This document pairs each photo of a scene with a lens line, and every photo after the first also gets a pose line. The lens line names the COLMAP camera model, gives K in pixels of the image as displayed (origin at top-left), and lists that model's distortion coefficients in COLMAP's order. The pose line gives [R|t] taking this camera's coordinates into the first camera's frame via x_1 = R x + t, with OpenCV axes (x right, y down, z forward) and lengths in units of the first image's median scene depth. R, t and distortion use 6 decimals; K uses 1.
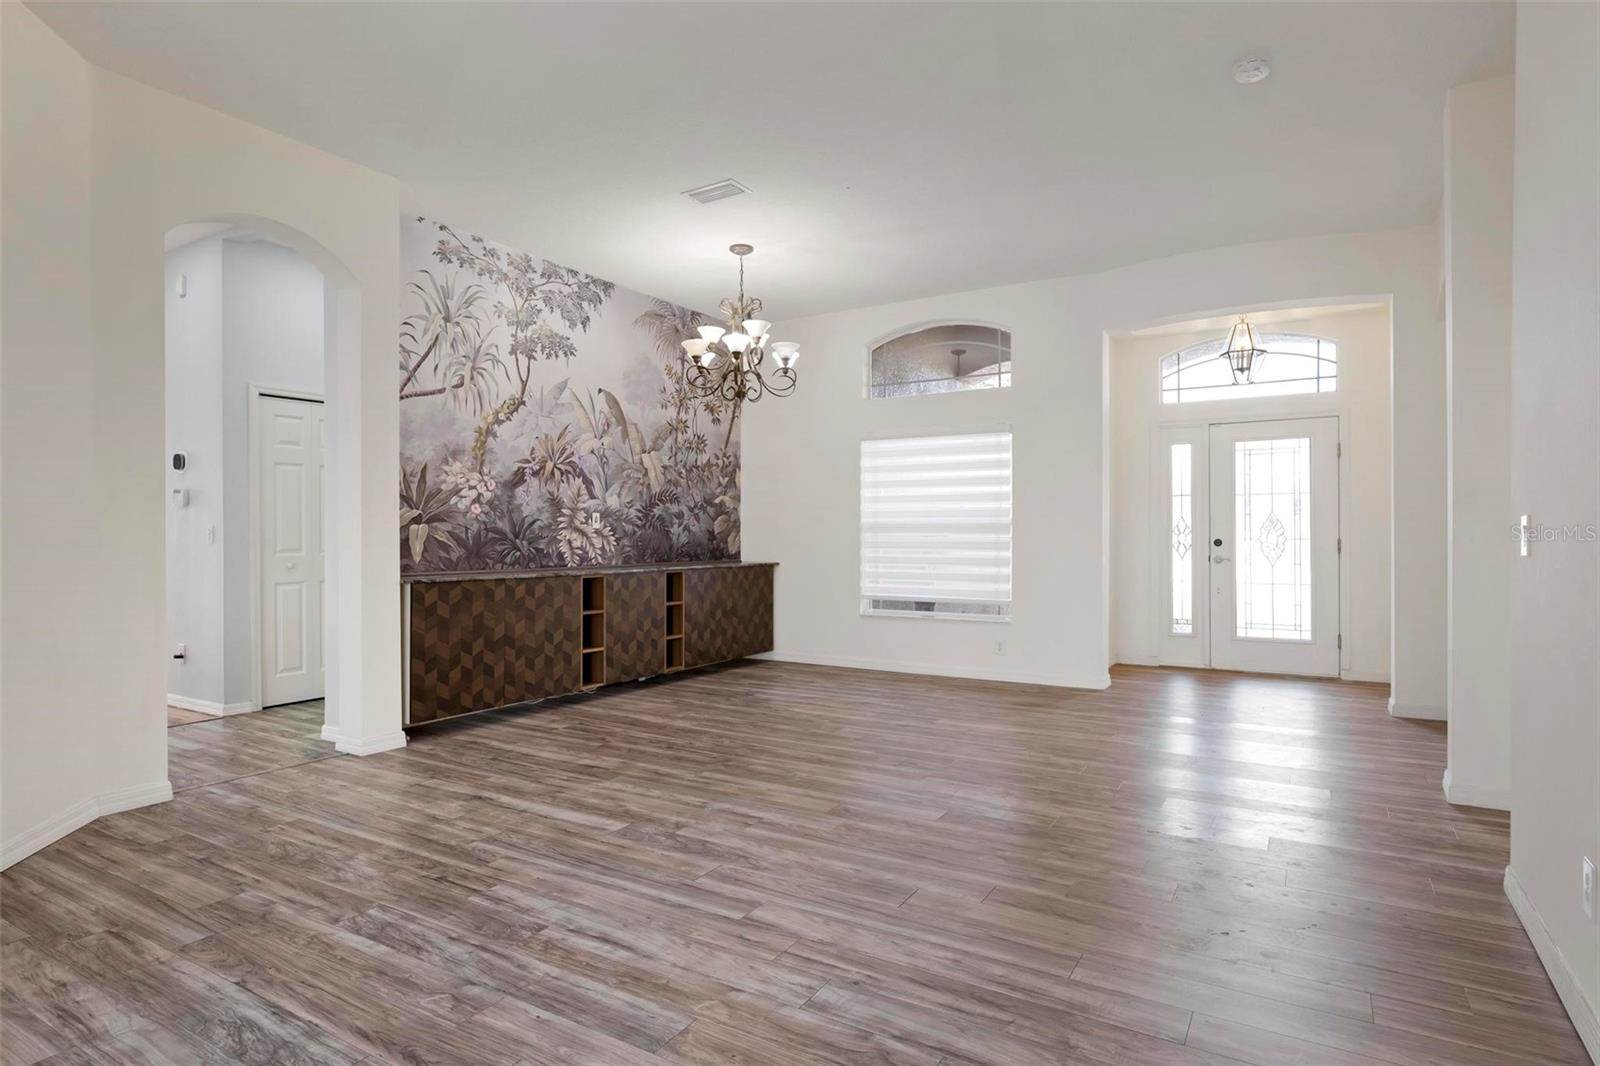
lens RADIAL K [[875.2, 0, 792.3], [0, 875.2, 530.8], [0, 0, 1]] dist [-0.008684, 0.002855]
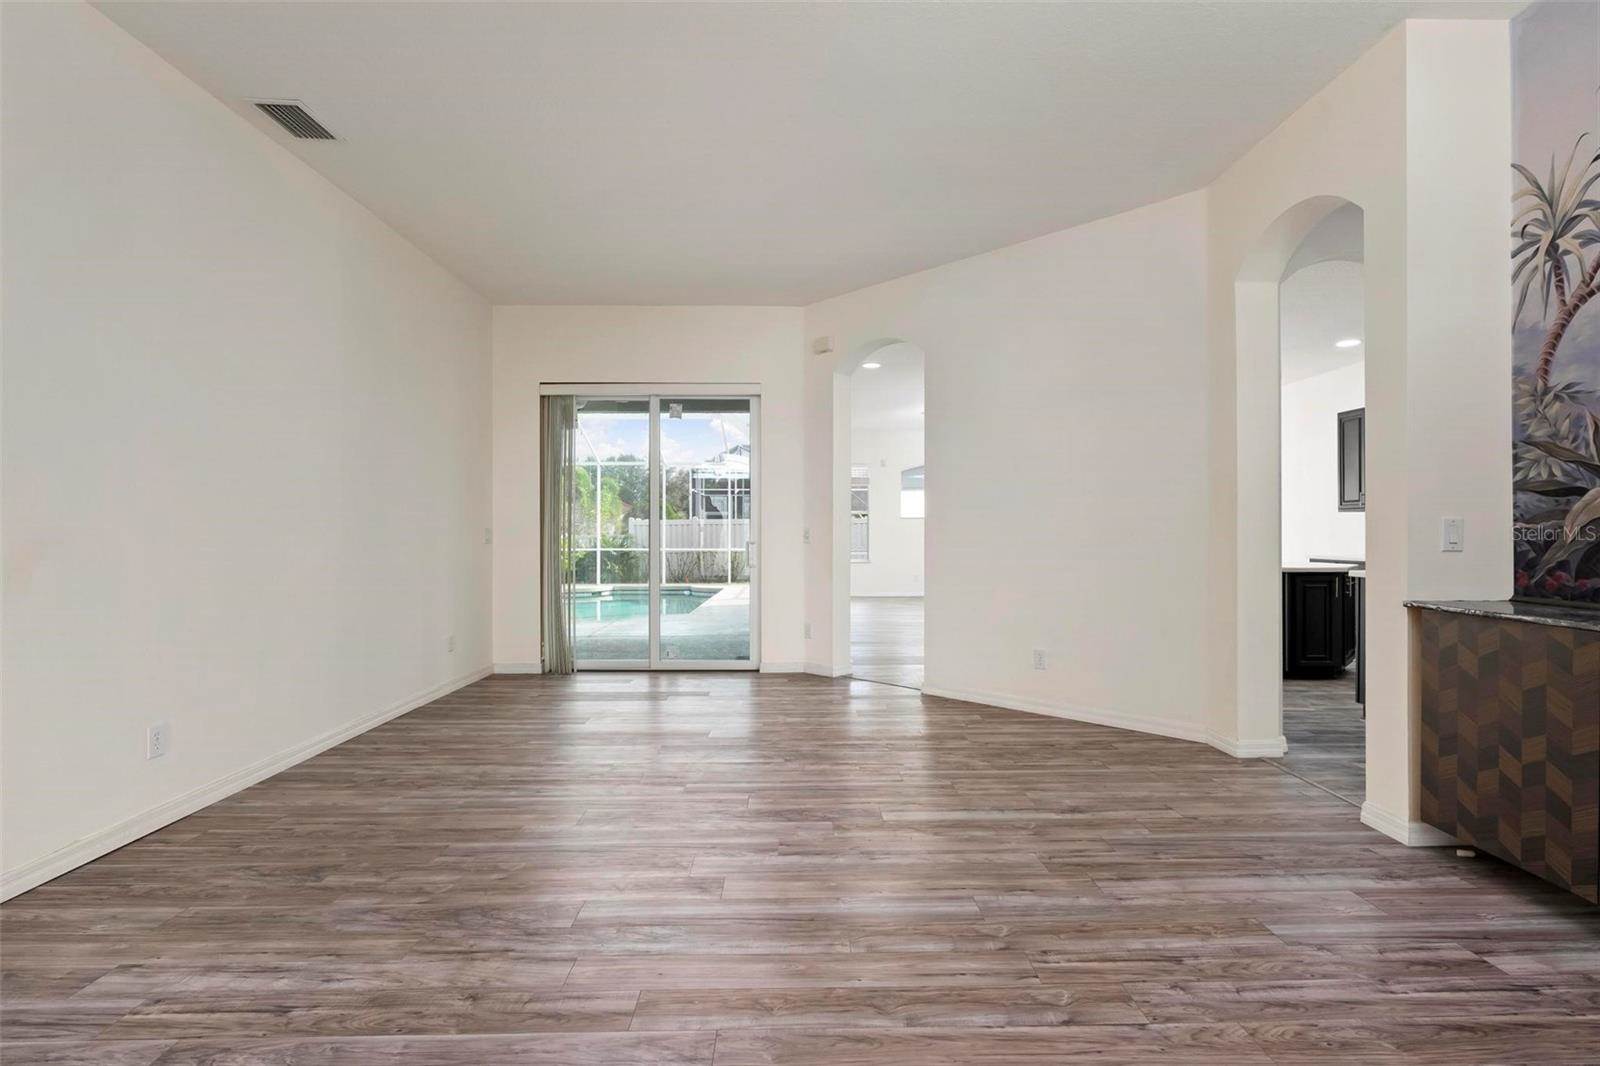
lens RADIAL K [[742.2, 0, 803.1], [0, 742.2, 541.4], [0, 0, 1]] dist [-0.009766, -0.000052]
pose [[-0.838919, 0.008056, -0.544197, 0.329311], [0.003578, 0.999950, 0.009287, 0.003063], [0.544245, 0.005844, -0.838906, 1.529431]]
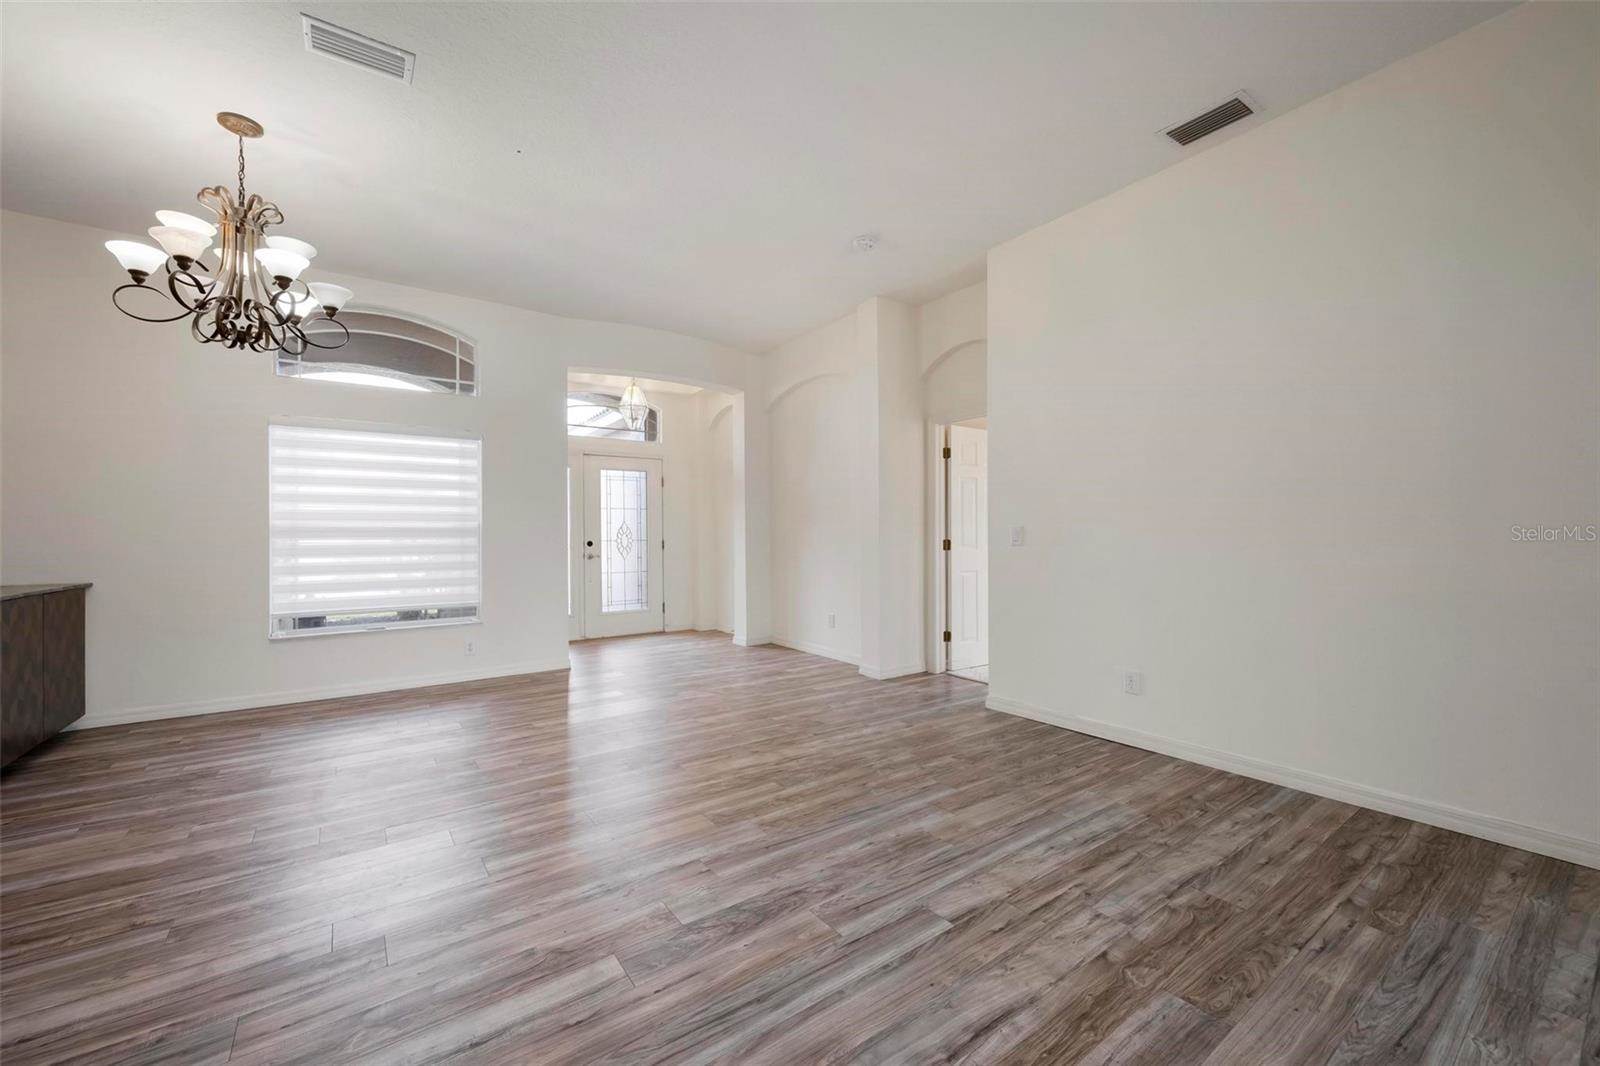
lens RADIAL K [[639.8, 0, 808.8], [0, 639.8, 534.9], [0, 0, 1]] dist [0.001265, -0.000293]
pose [[0.372366, -0.000913, 0.928085, -0.548638], [0.003343, 0.999994, -0.000357, 0.002336], [-0.928080, 0.003236, 0.372367, 0.610197]]
